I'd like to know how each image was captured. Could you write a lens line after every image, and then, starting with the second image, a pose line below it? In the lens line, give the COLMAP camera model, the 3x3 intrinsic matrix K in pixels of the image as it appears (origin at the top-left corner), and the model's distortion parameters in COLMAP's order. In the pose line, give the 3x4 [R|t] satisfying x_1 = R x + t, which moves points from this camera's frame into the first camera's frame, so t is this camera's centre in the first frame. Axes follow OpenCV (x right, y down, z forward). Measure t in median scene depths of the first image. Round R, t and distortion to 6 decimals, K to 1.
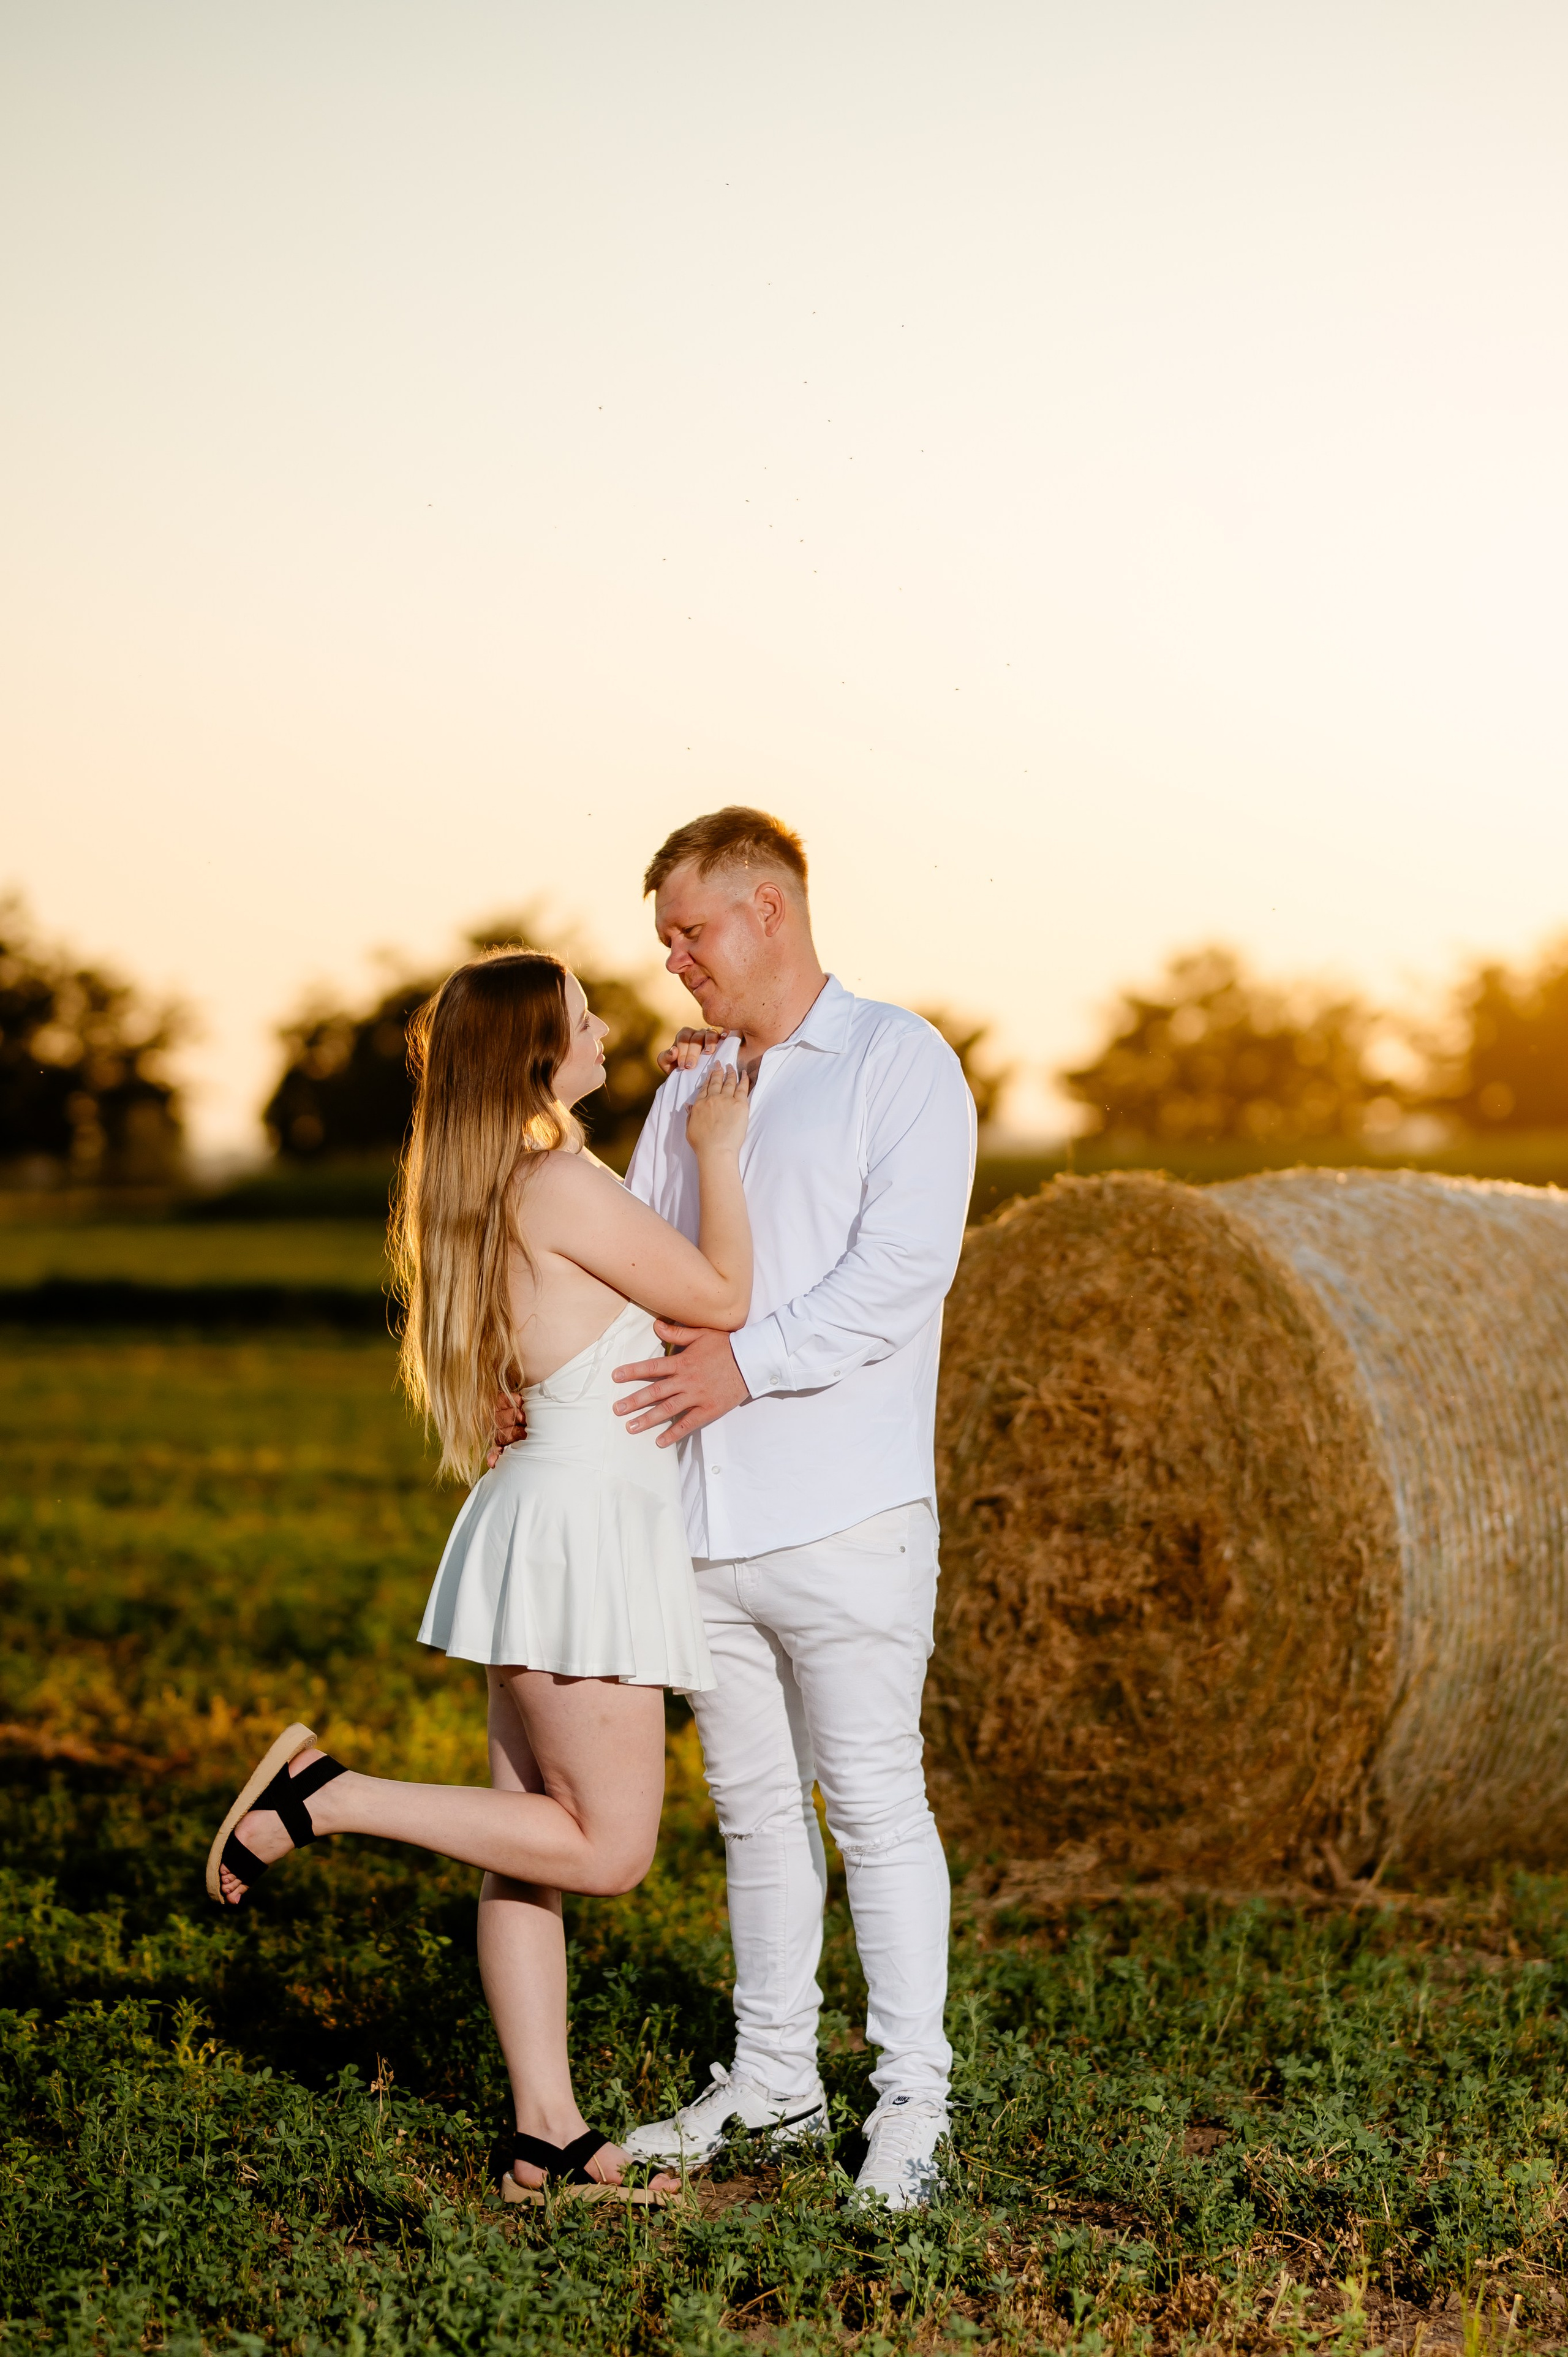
lens RADIAL K [[6461.5, 0, 784.0], [0, 6461.5, 1178.5], [0, 0, 1]] dist [-0.094705, 1.176573]
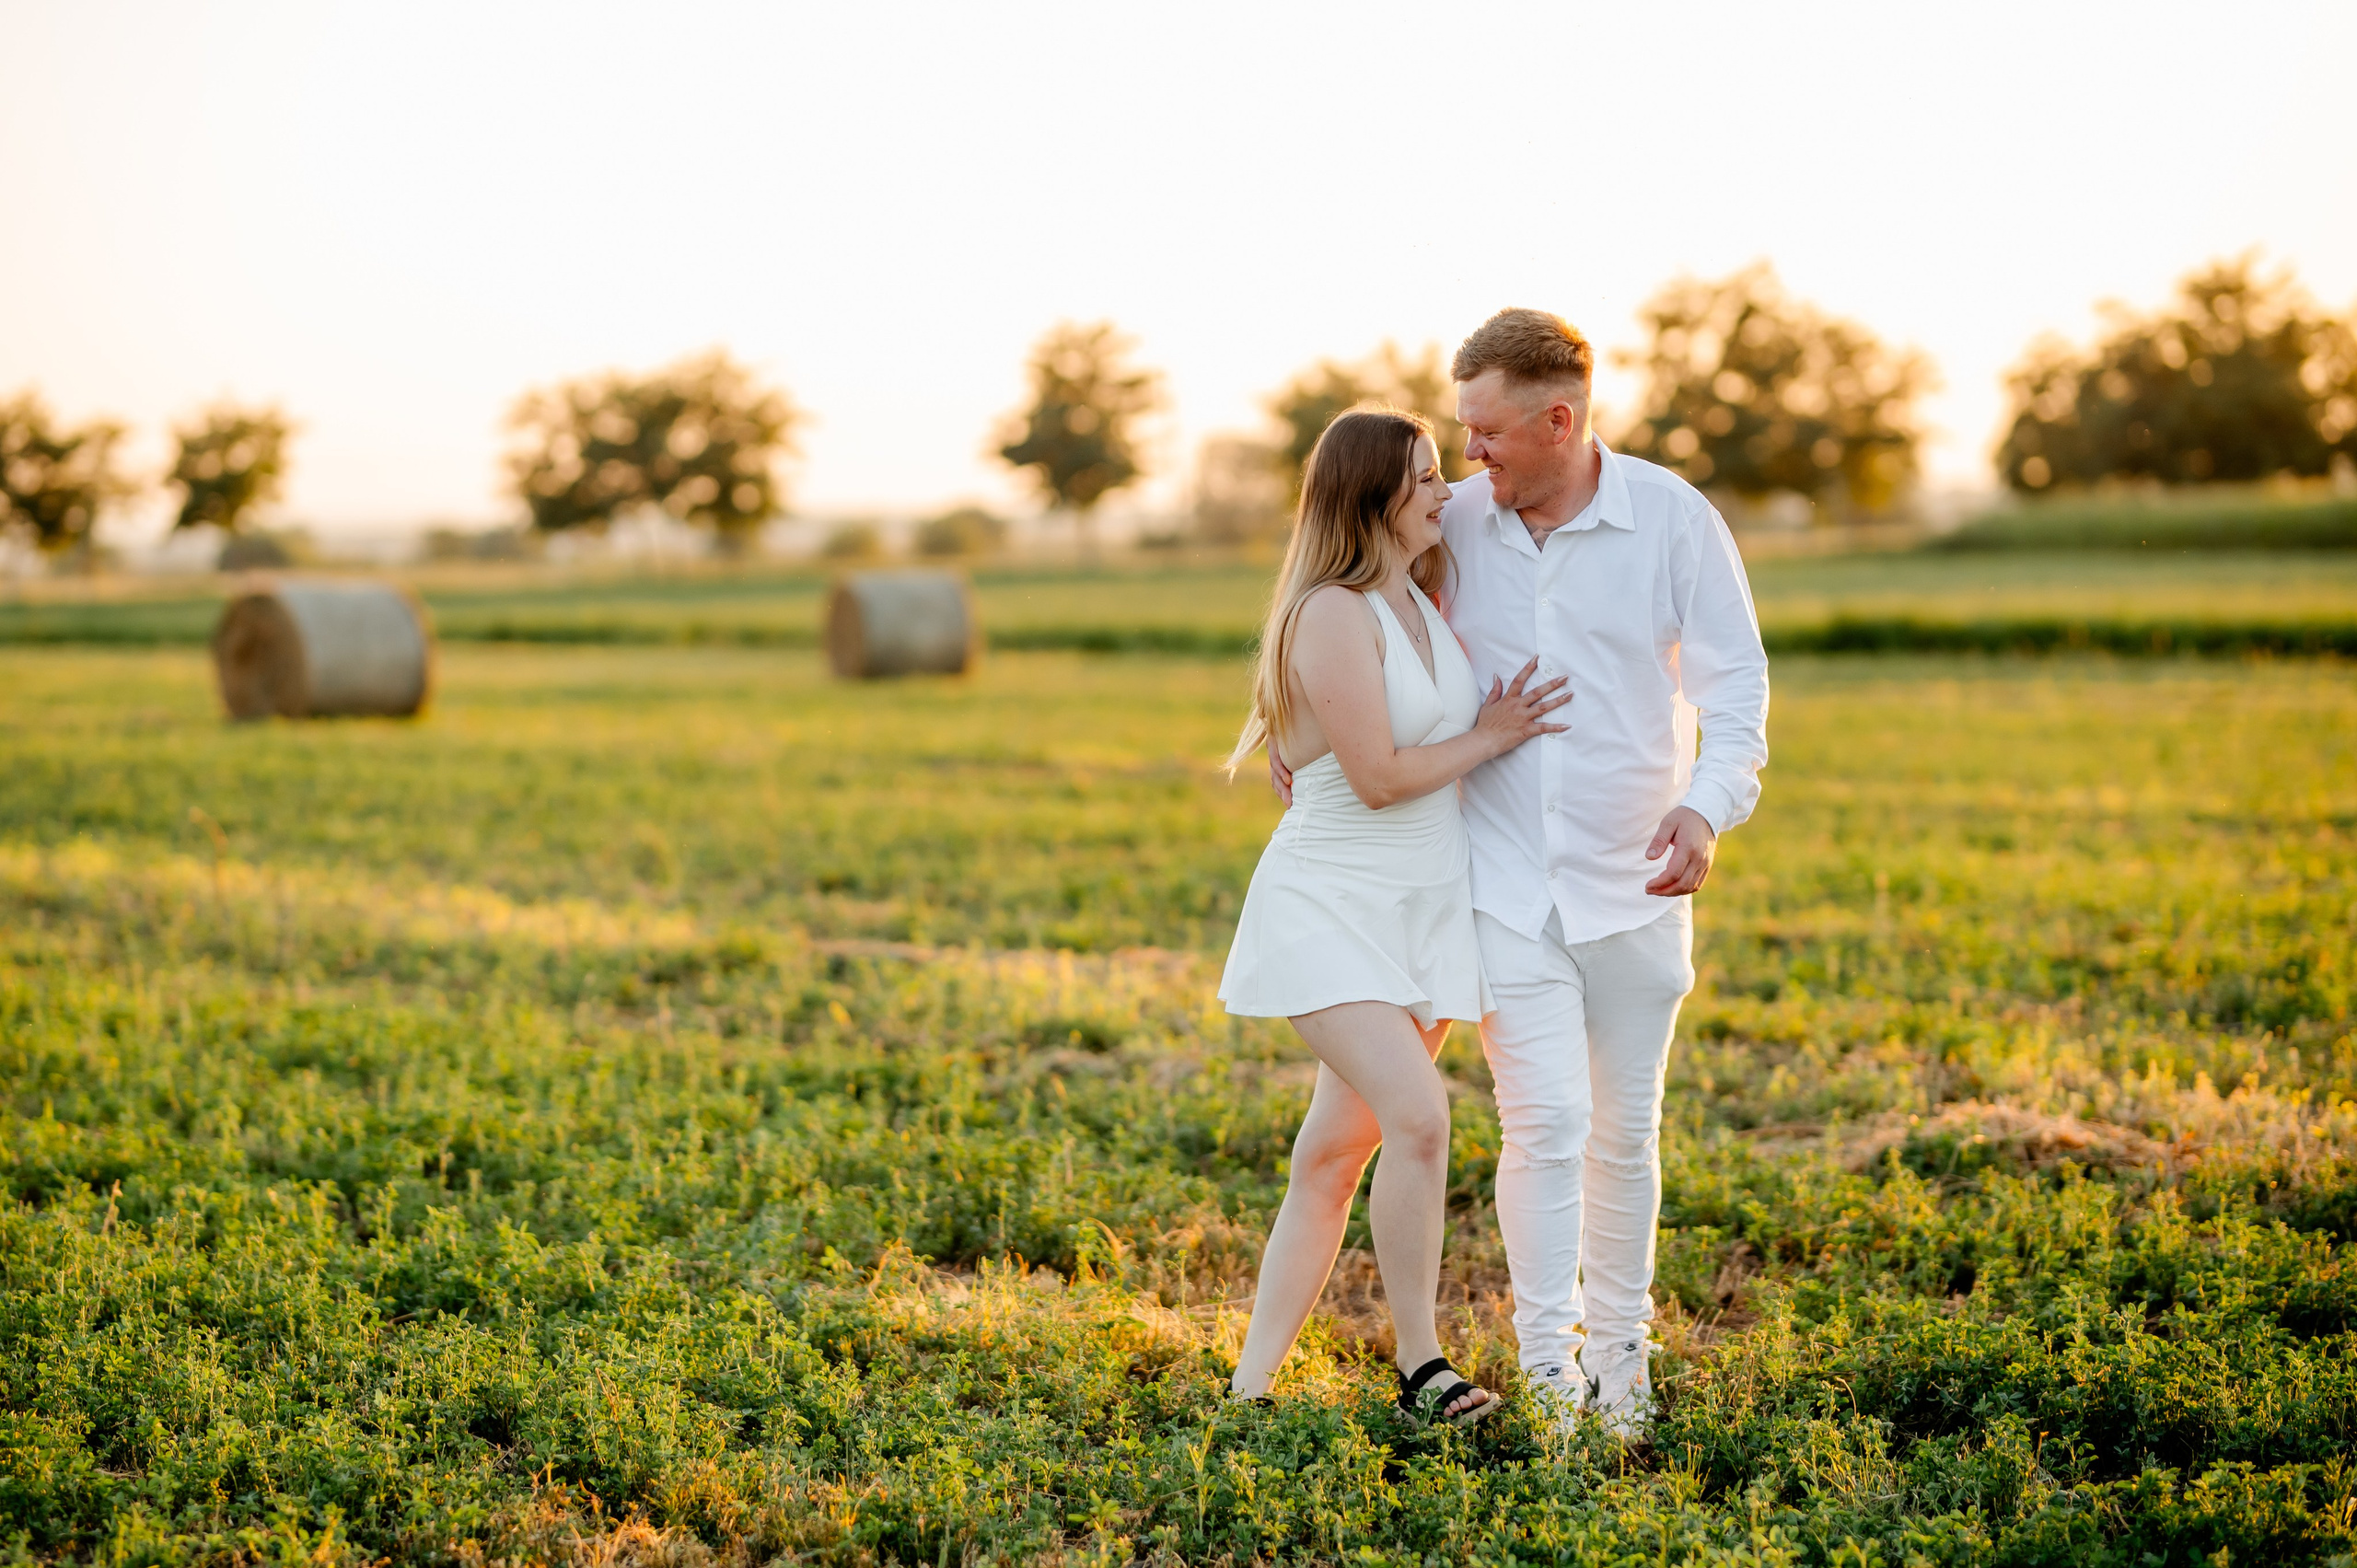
lens RADIAL K [[5839.1, 0, 1075.3], [0, 5839.1, 783.6], [0, 0, 1]] dist [-0.028979, -0.022184]
pose [[0.972966, -0.011384, -0.230668, -0.063283], [0.021865, 0.998839, 0.042932, -0.006007], [0.229912, -0.046814, 0.972085, 0.135525]]
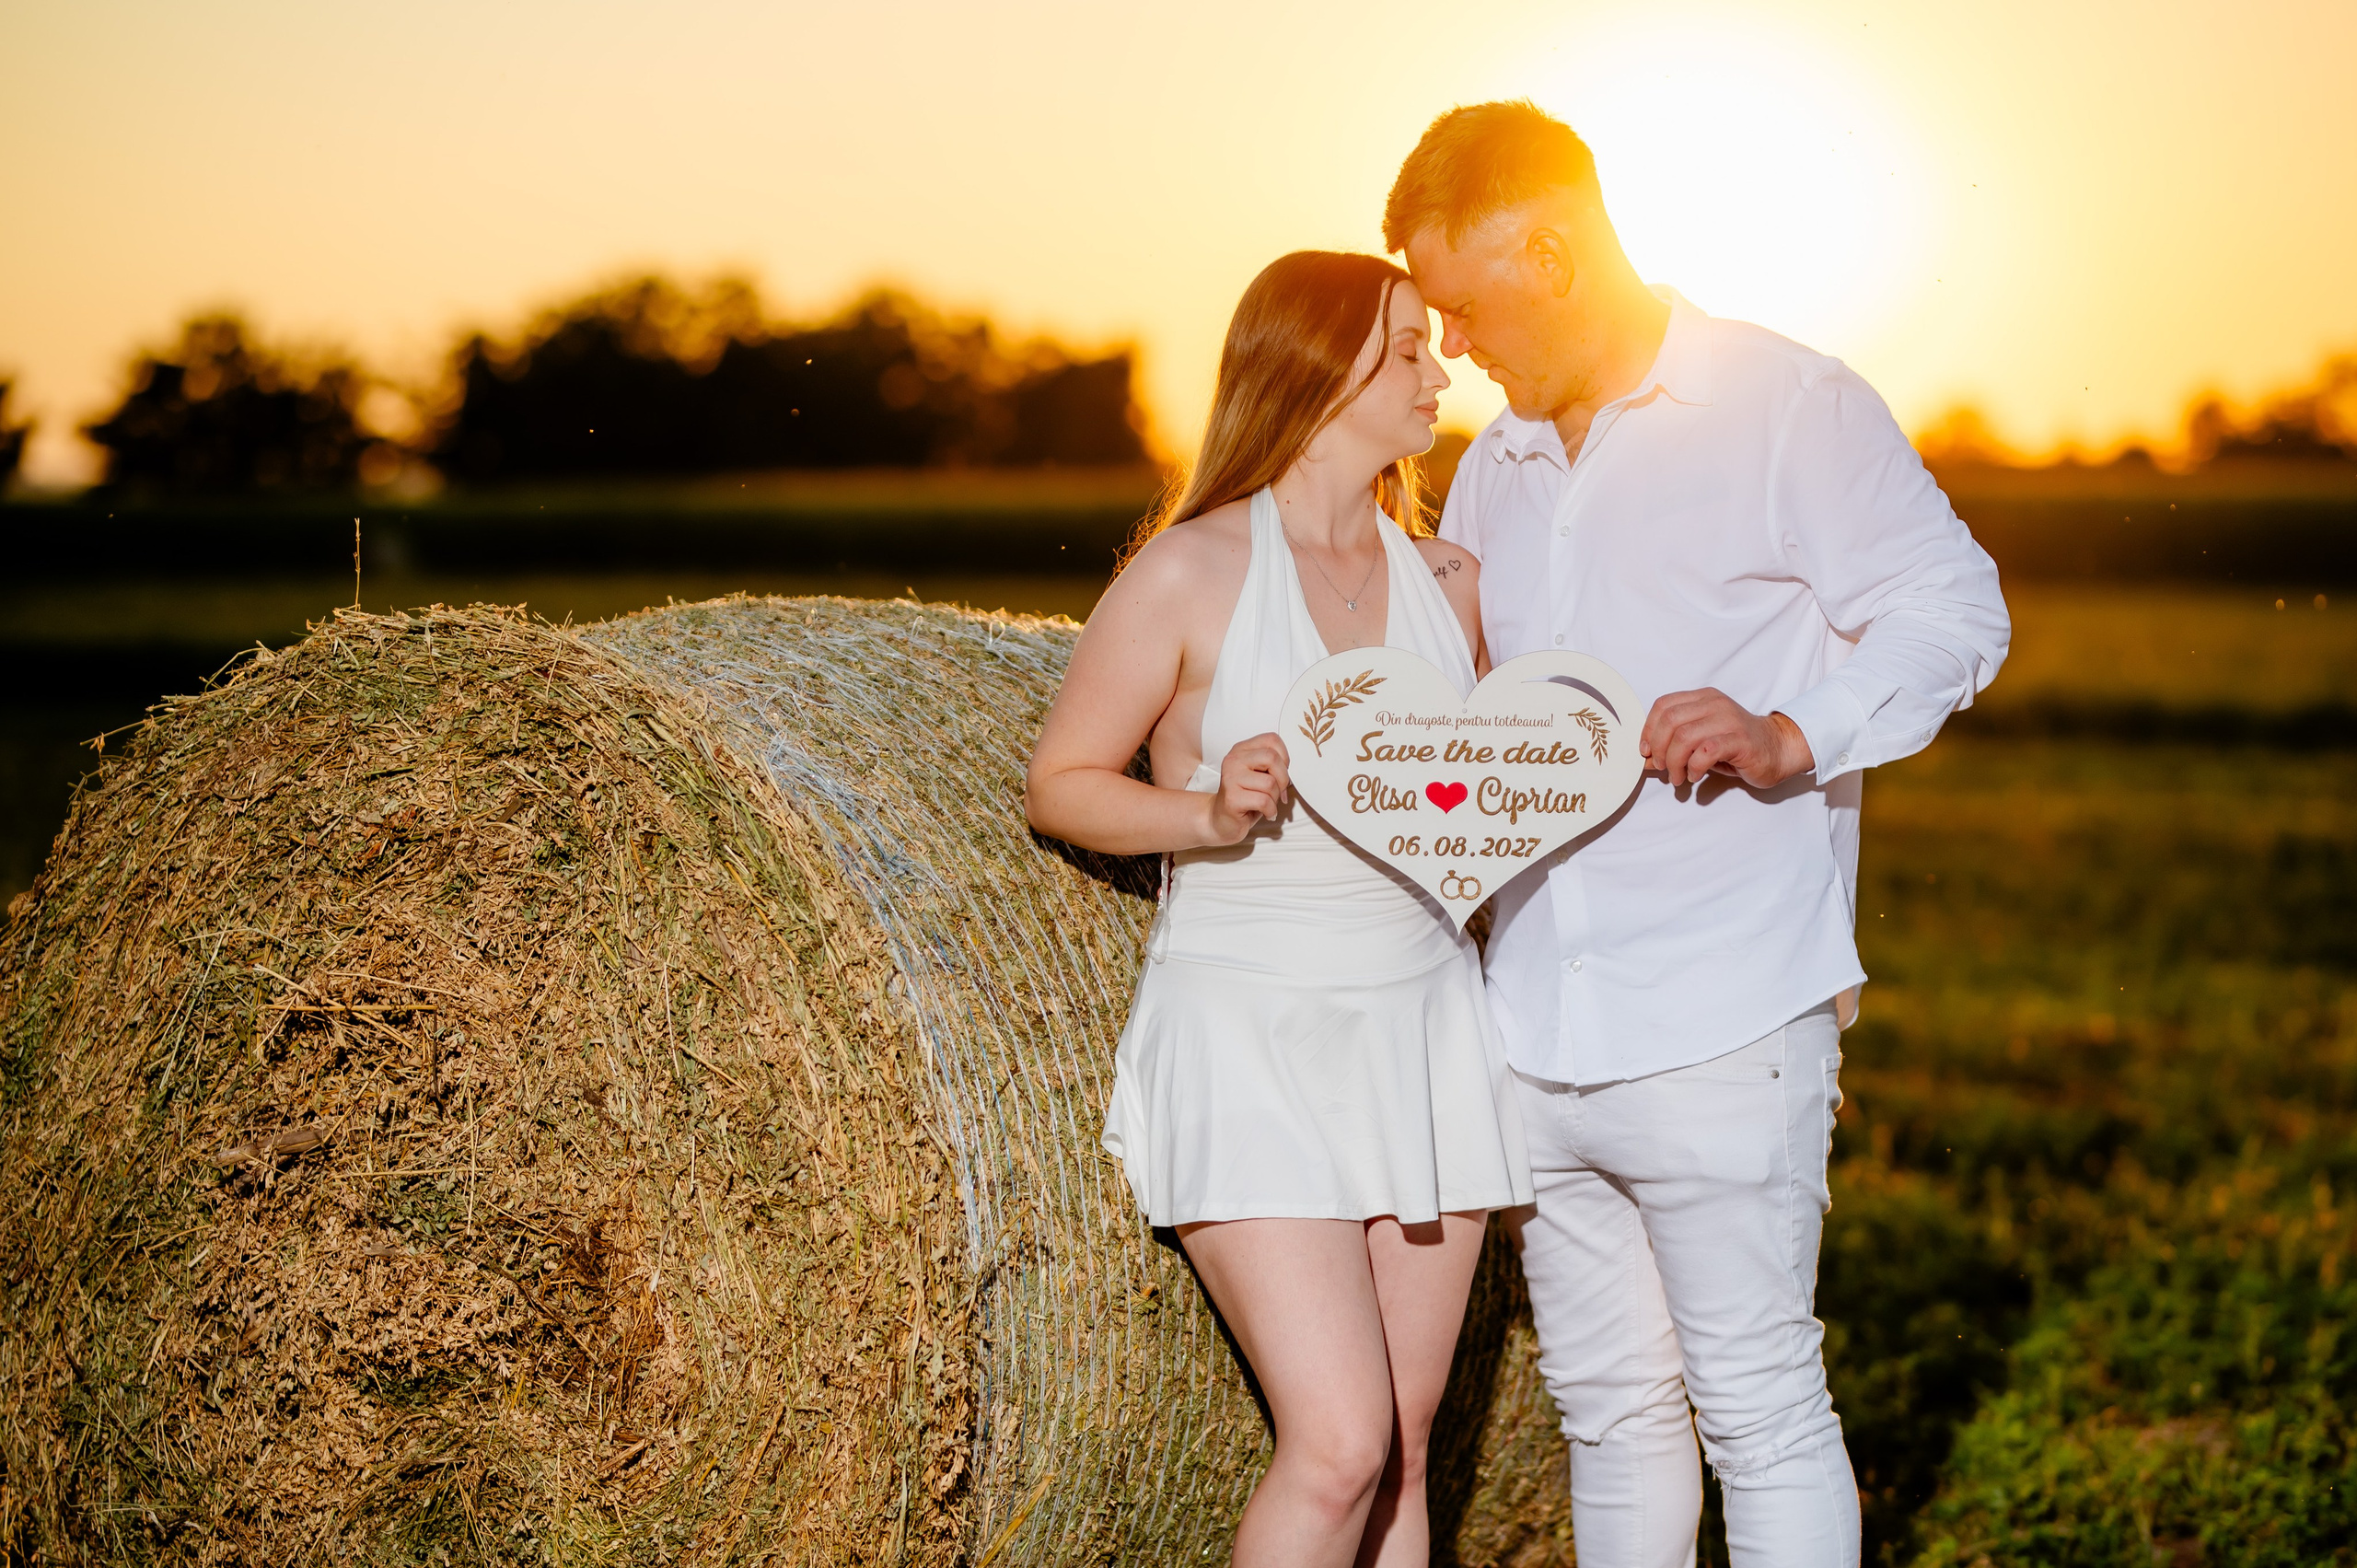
lens RADIAL K [[5607.2, 0, 1124.3], [0, 5607.2, 781.8], [0, 0, 1]] dist [-0.022839, 0.131356]
pose [[0.973861, -0.003985, 0.227109, -0.002846], [-0.006596, 0.998928, 0.045813, -0.008636], [-0.227049, -0.046114, 0.972791, 0.509679]]
